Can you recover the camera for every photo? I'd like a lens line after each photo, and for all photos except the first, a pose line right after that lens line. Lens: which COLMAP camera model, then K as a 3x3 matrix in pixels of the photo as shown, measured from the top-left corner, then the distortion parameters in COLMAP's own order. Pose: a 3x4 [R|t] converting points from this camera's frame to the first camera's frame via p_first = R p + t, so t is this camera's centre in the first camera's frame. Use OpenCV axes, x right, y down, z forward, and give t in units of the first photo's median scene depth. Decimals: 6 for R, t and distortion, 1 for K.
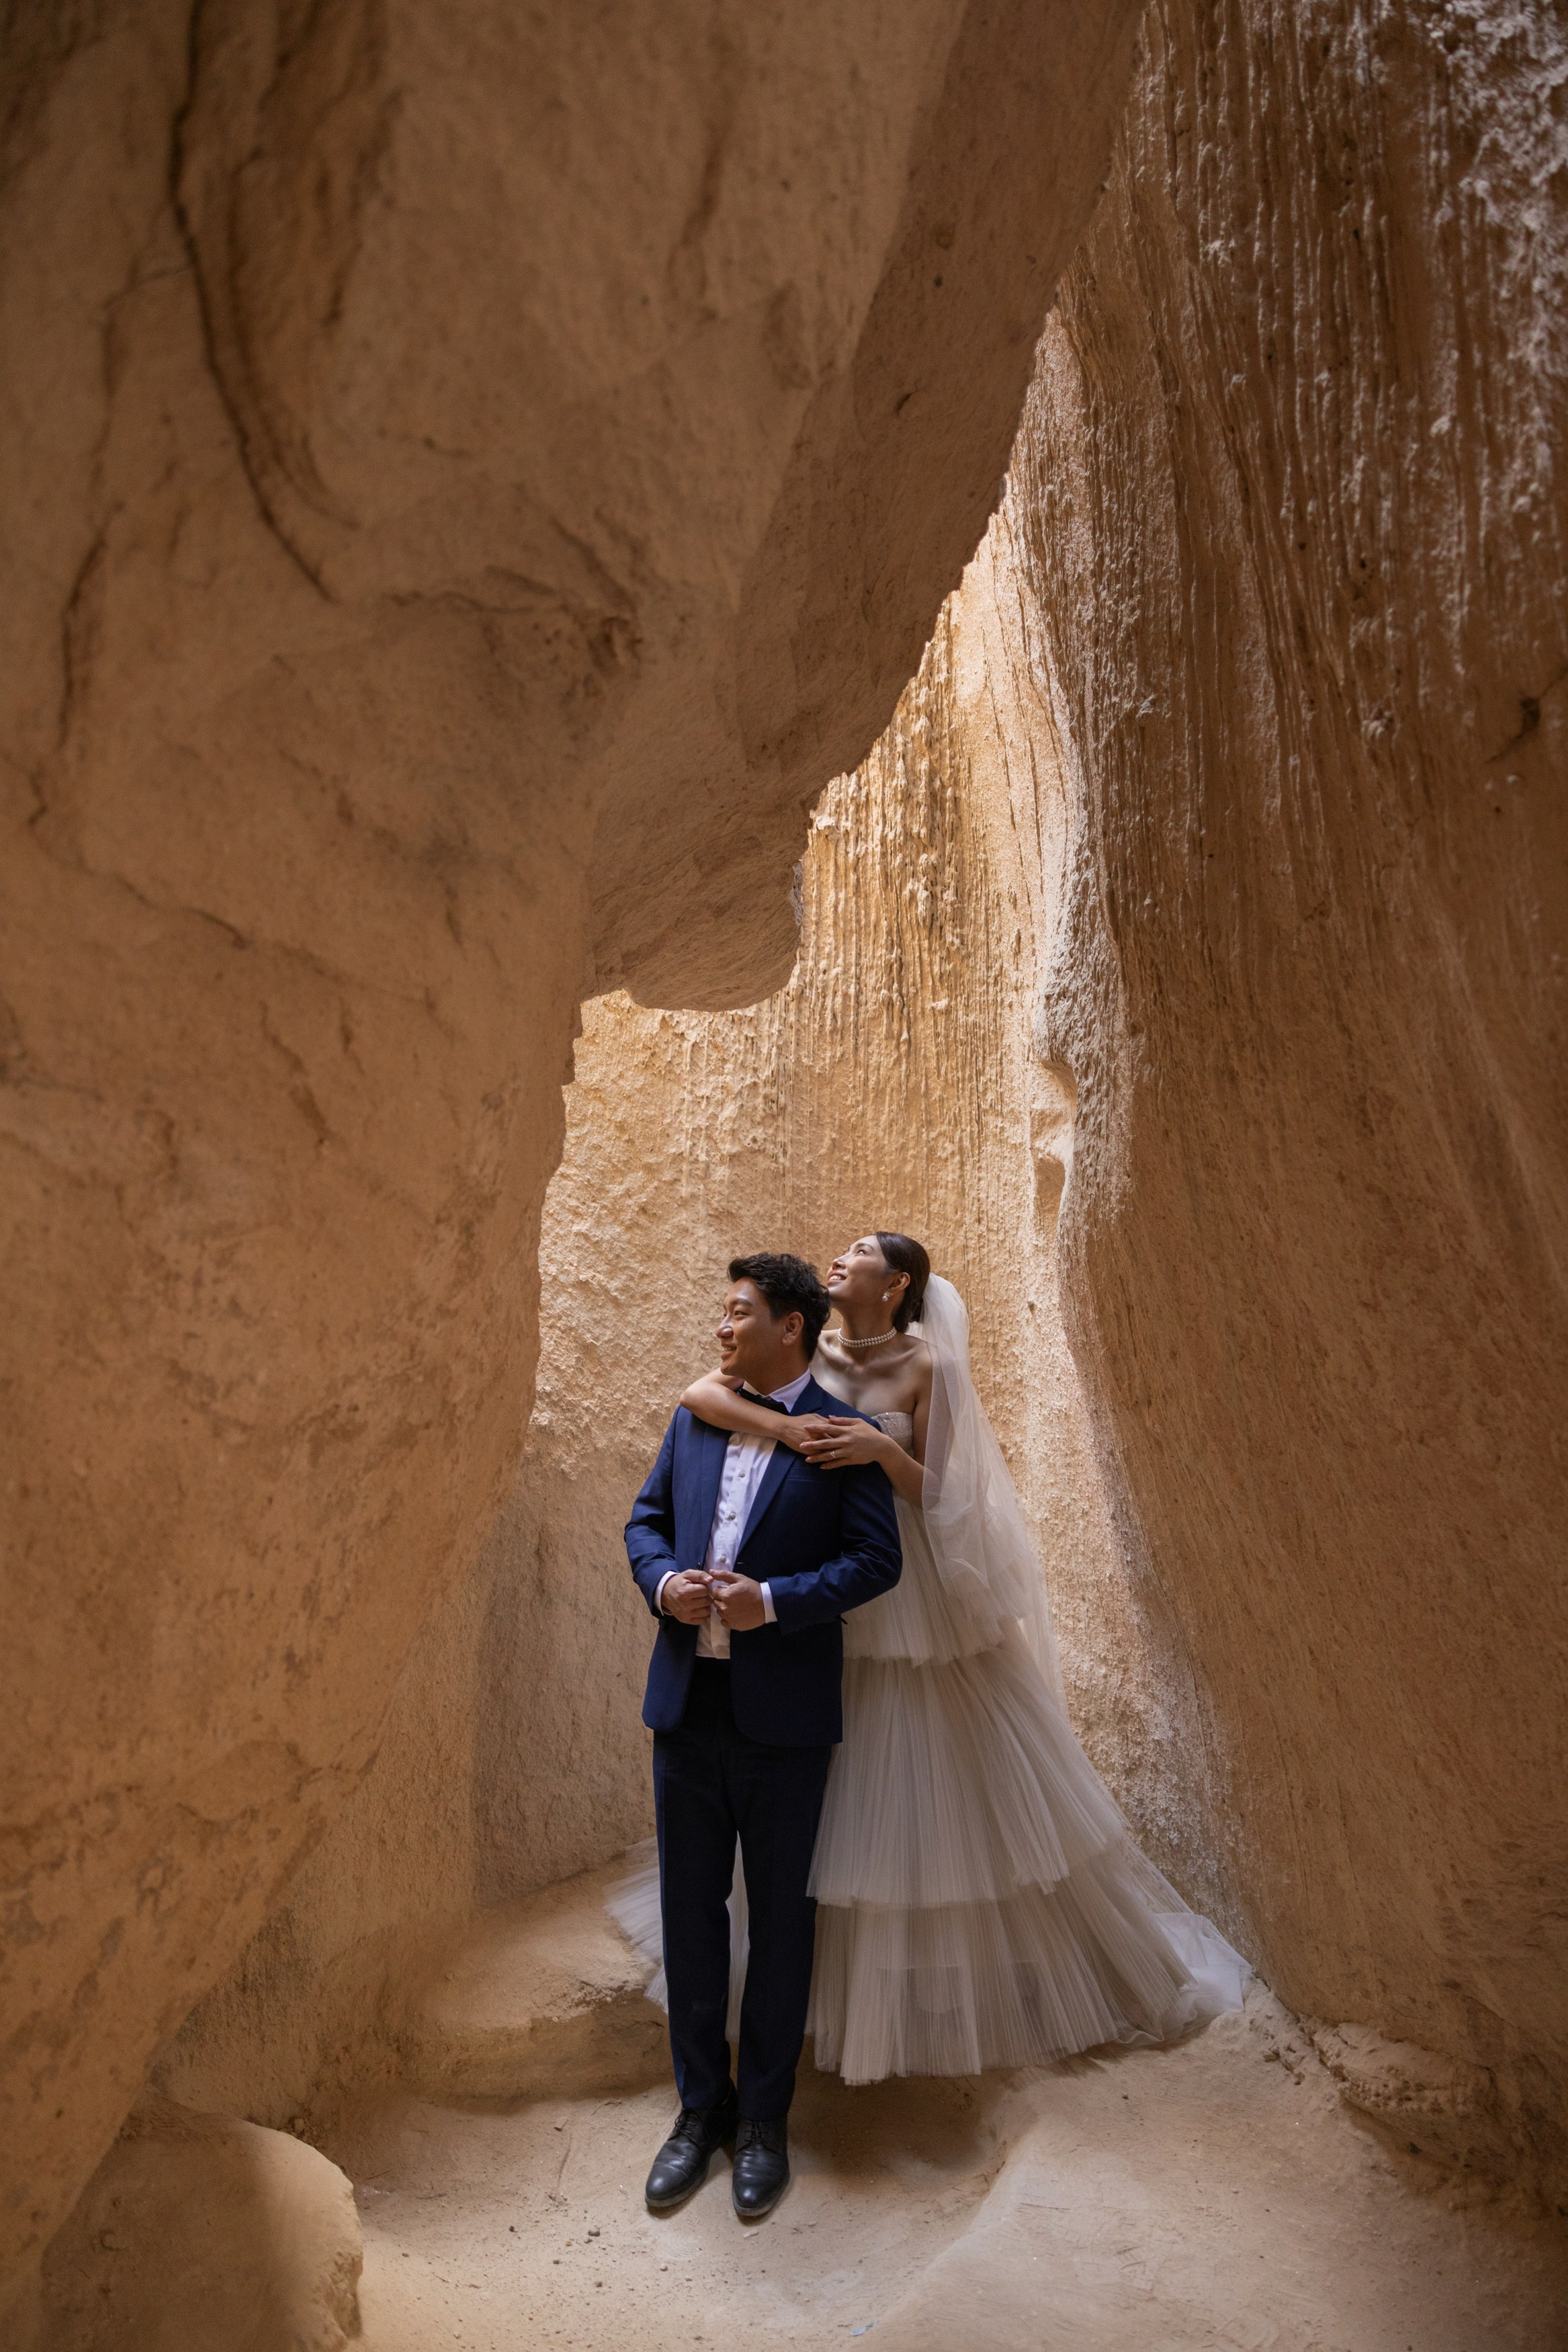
lens RADIAL K [[1839.6, 0, 781.6], [0, 1839.6, 1179.1], [0, 0, 1]] dist [0.008311, 0.002756]
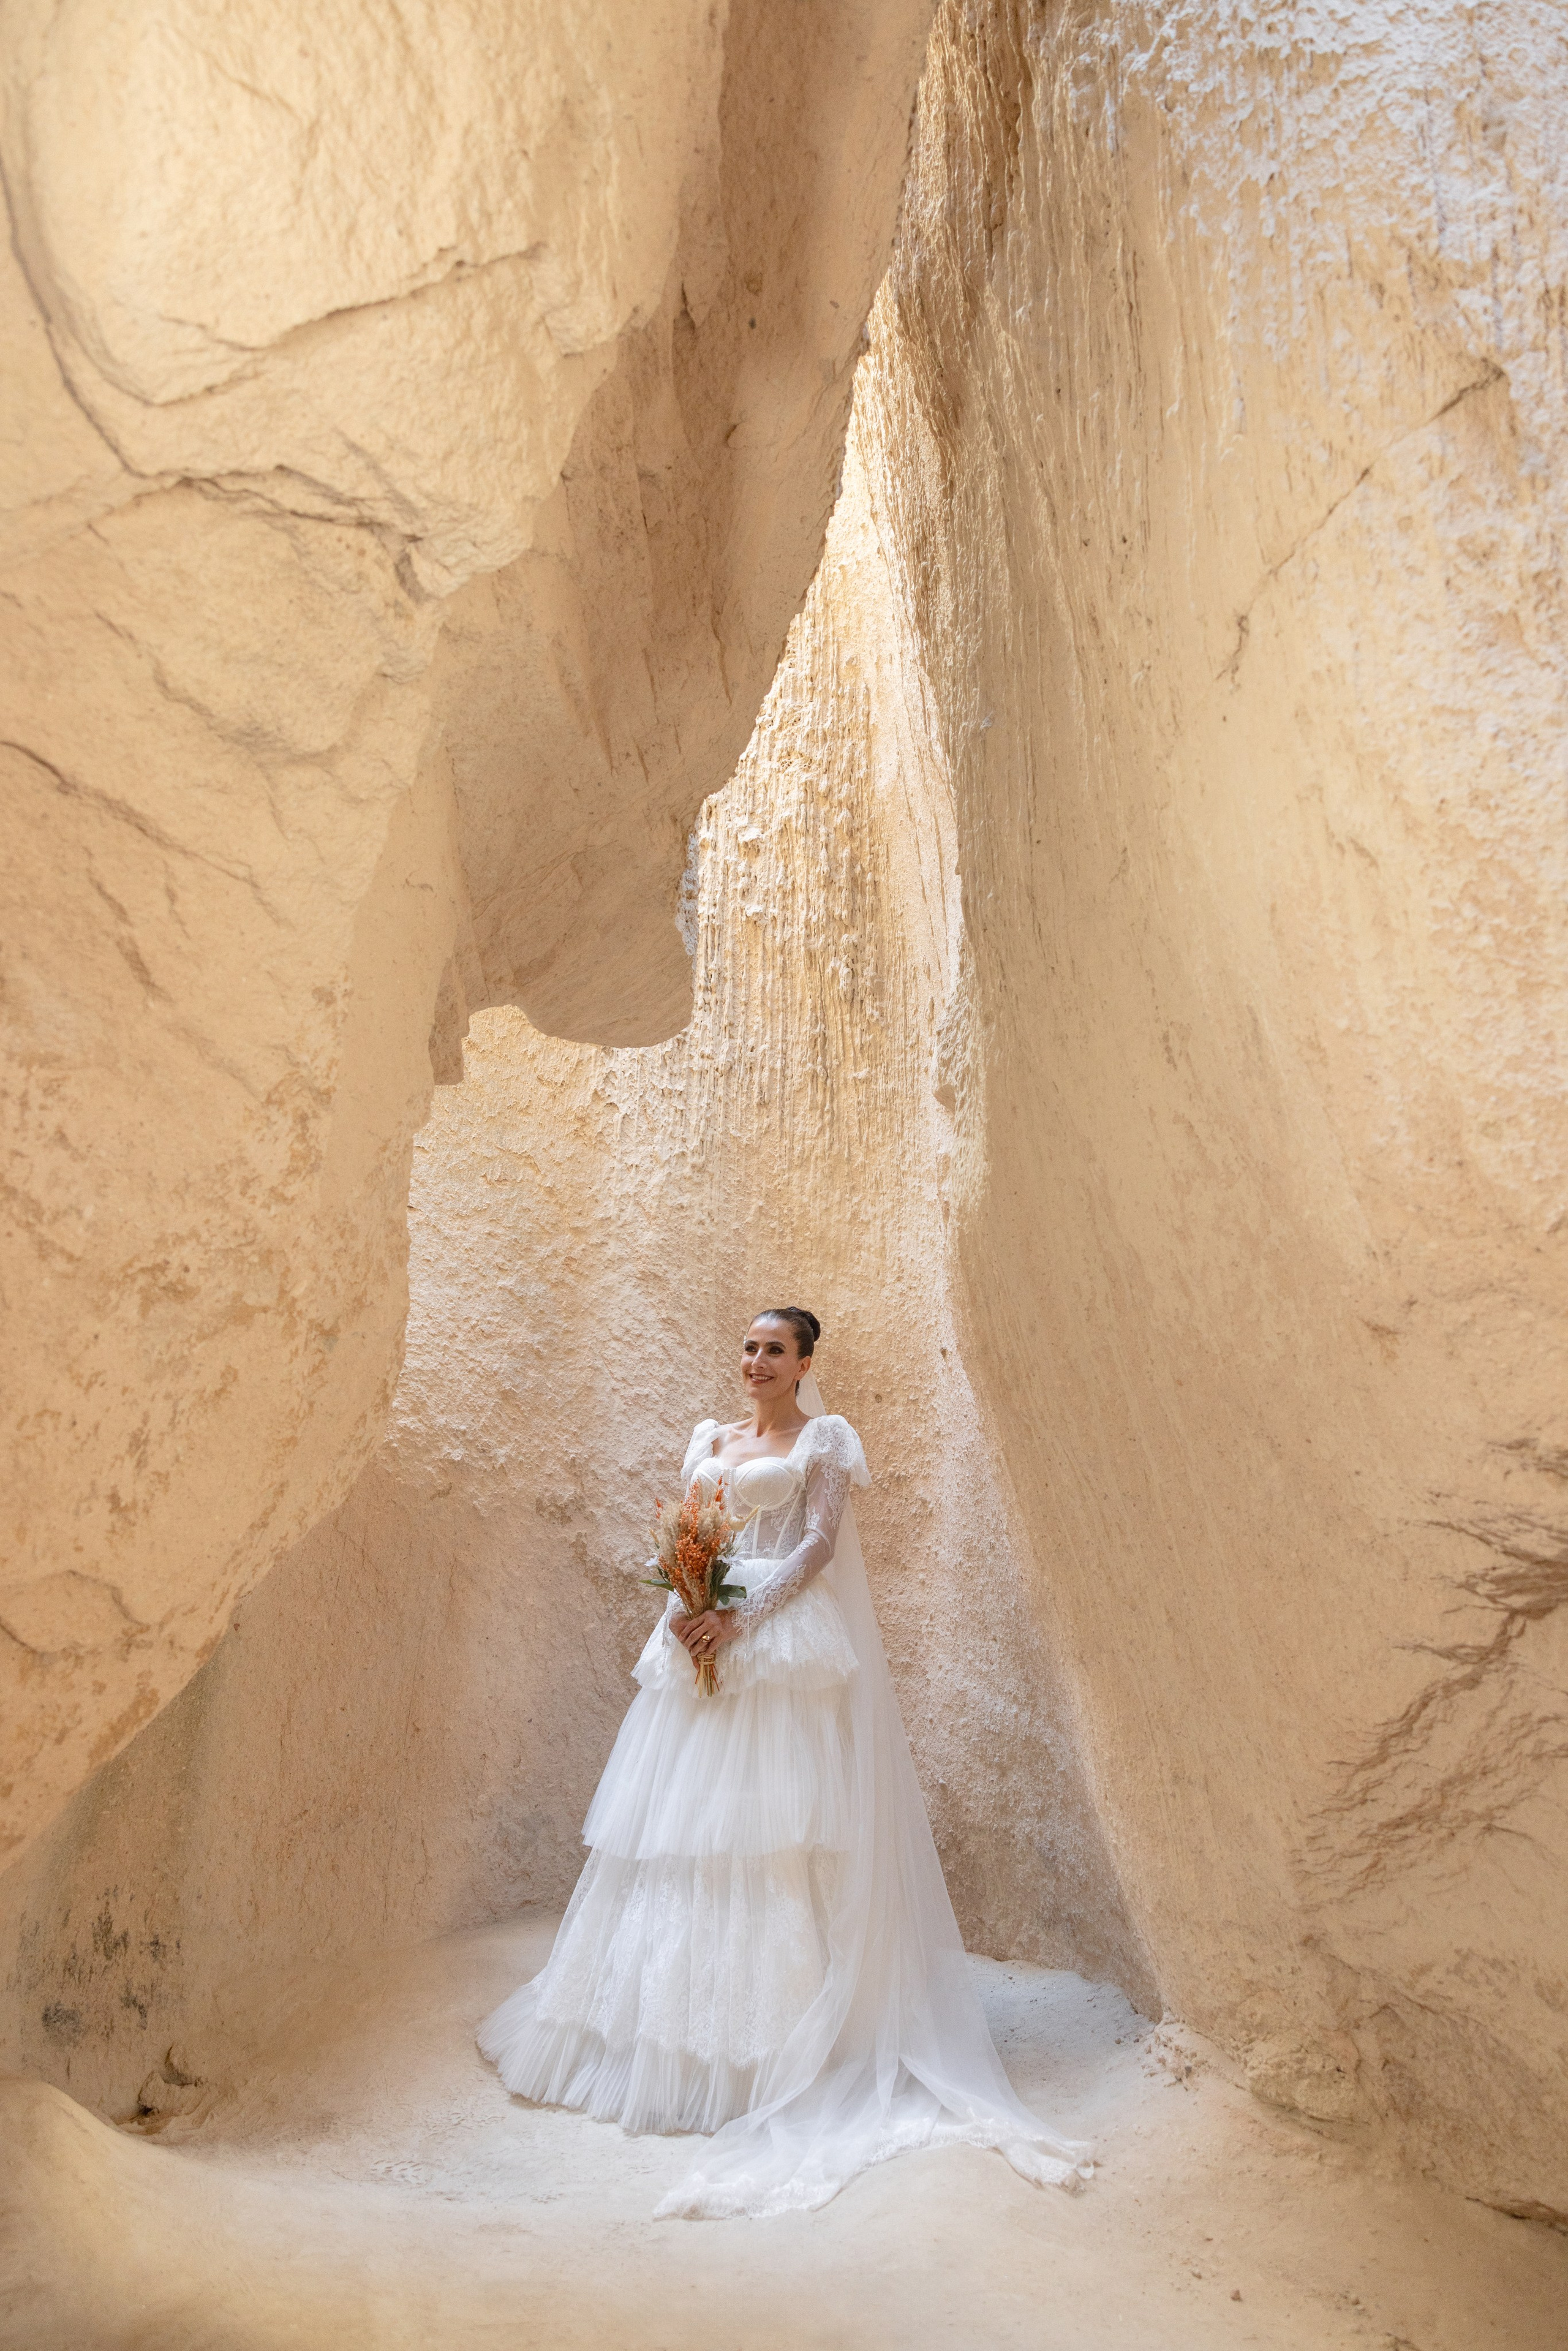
lens RADIAL K [[1905.4, 0, 783.4], [0, 1905.4, 1177.2], [0, 0, 1]] dist [-0.002494, 0.016025]
pose [[0.999399, -0.008780, -0.033519, 0.124185], [0.003909, 0.989755, -0.142720, 0.183267], [0.034429, 0.142503, 0.989195, -0.081998]]
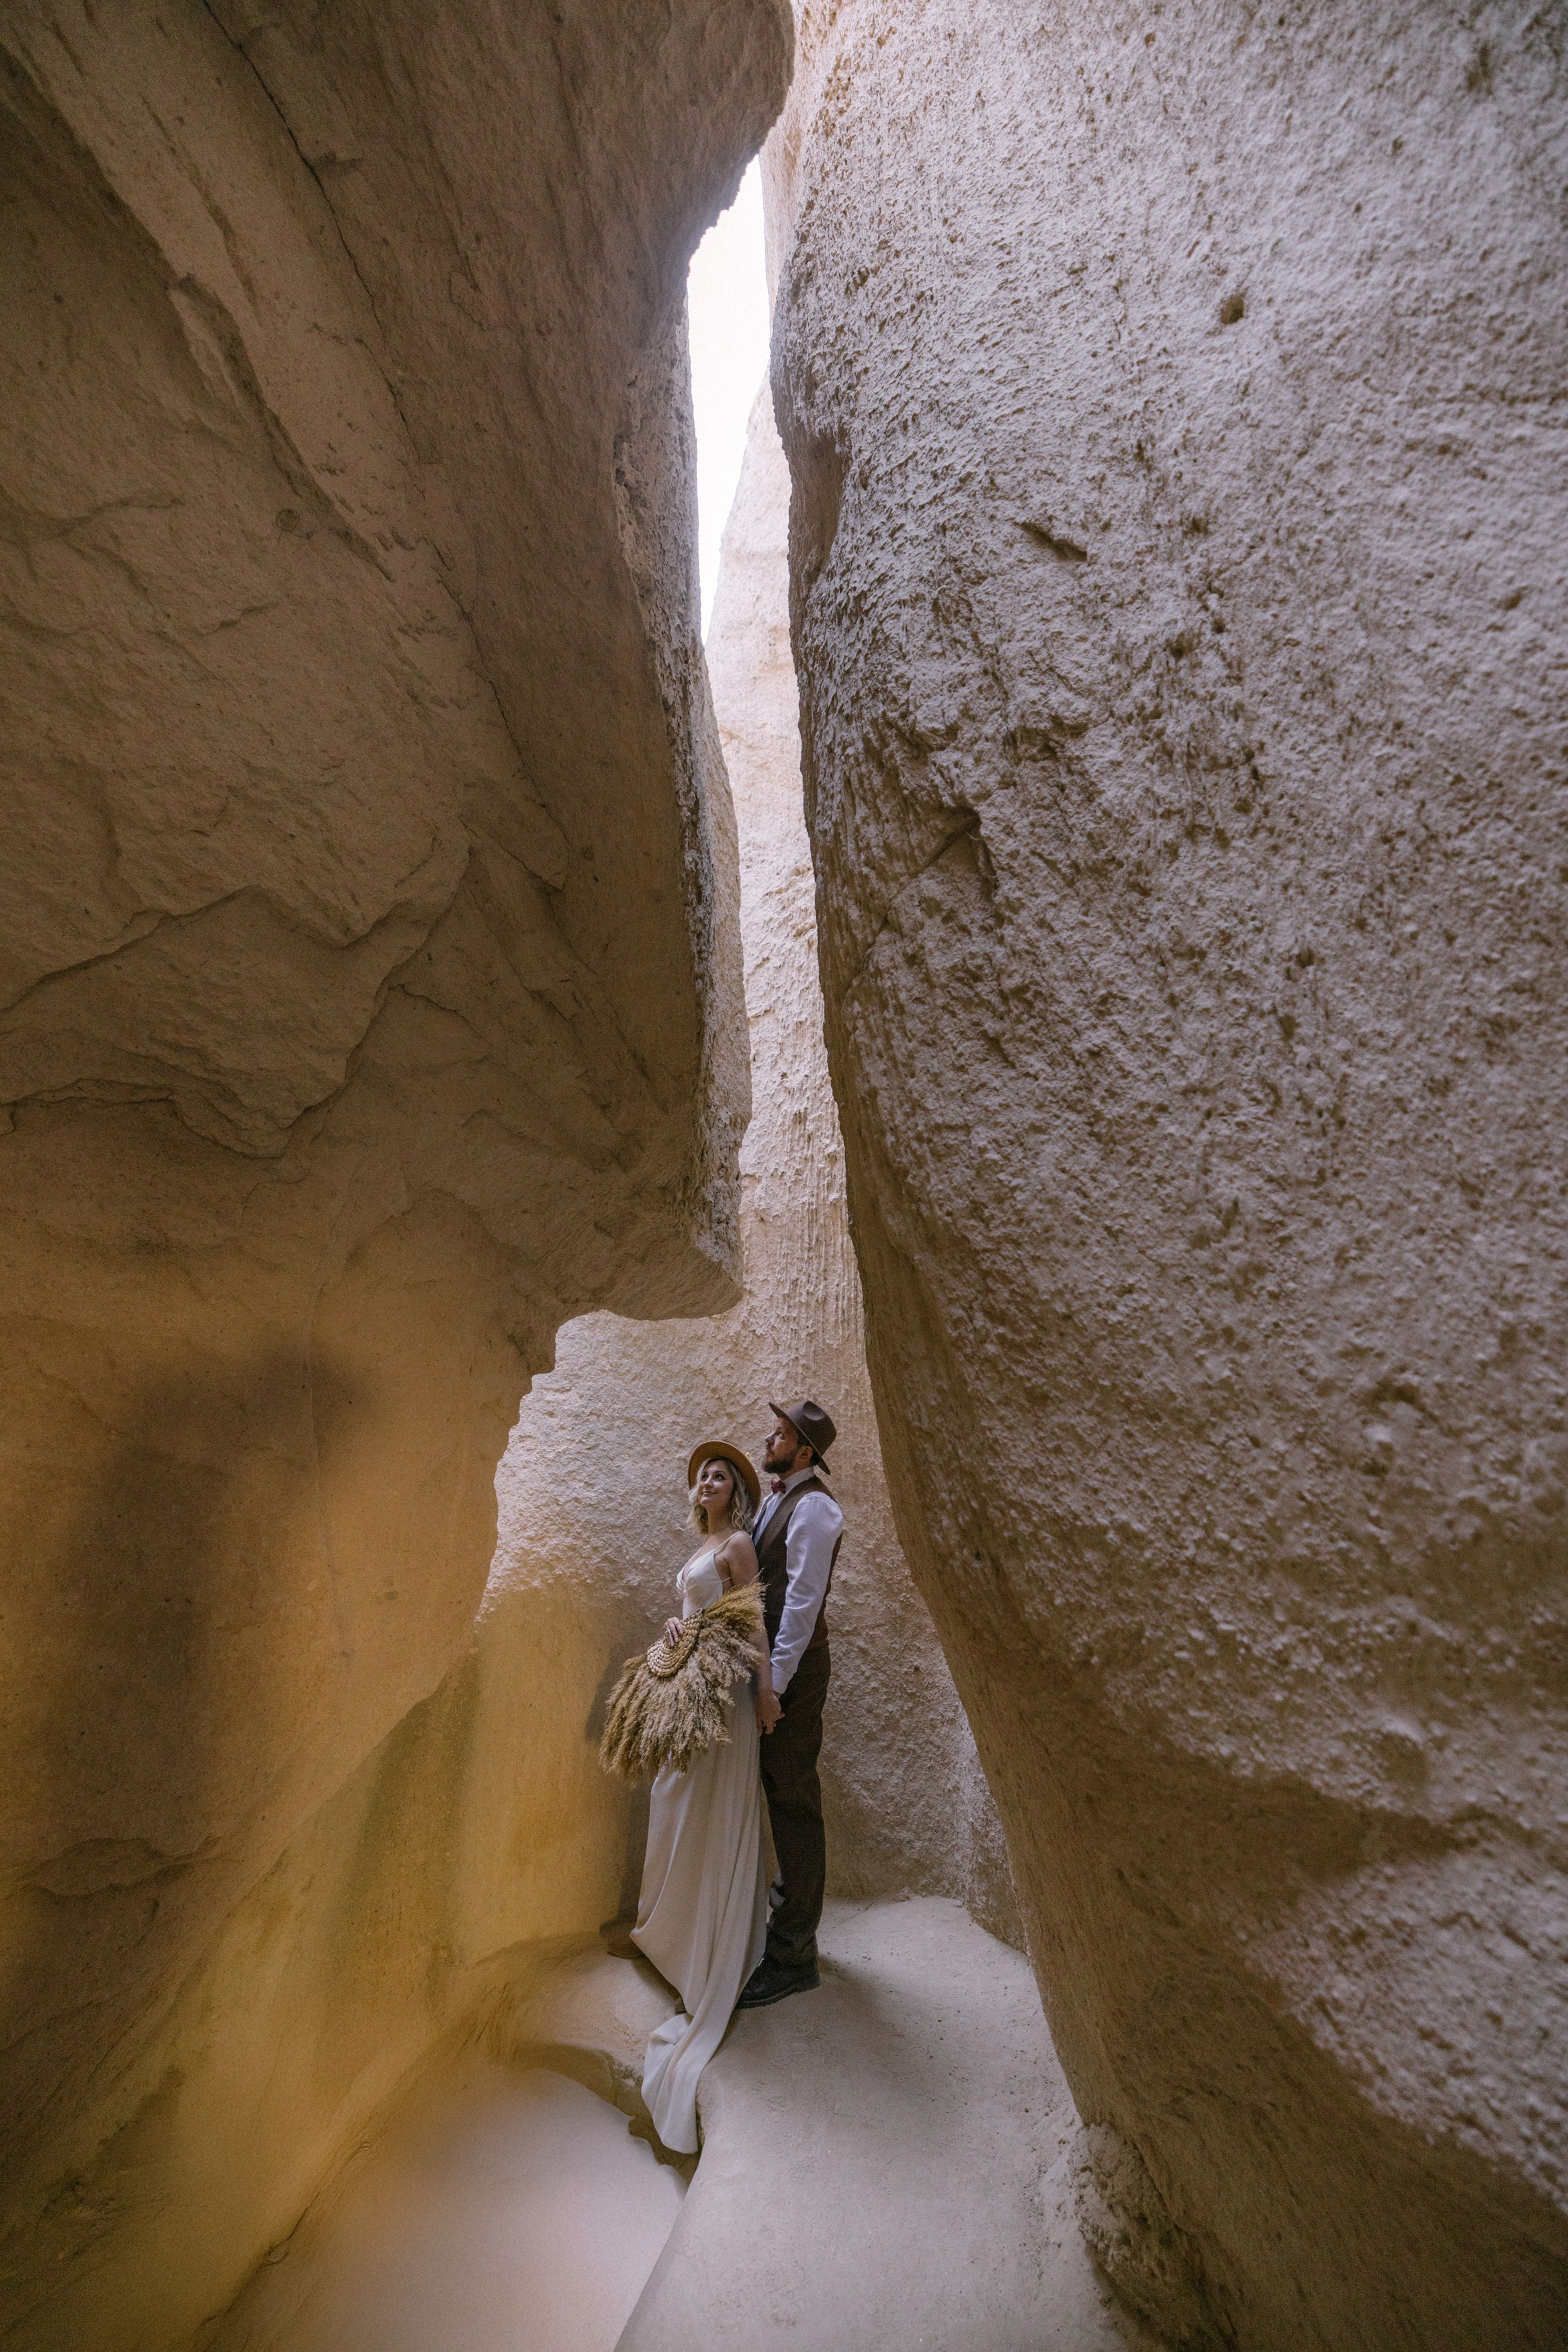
lens RADIAL K [[984.4, 0, 777.6], [0, 984.4, 1174.5], [0, 0, 1]] dist [0.000089, -0.000377]
pose [[0.936052, -0.133319, -0.325628, 0.444086], [0.053554, 0.968639, -0.242634, 0.002352], [0.347763, 0.209679, 0.913836, 0.260652]]
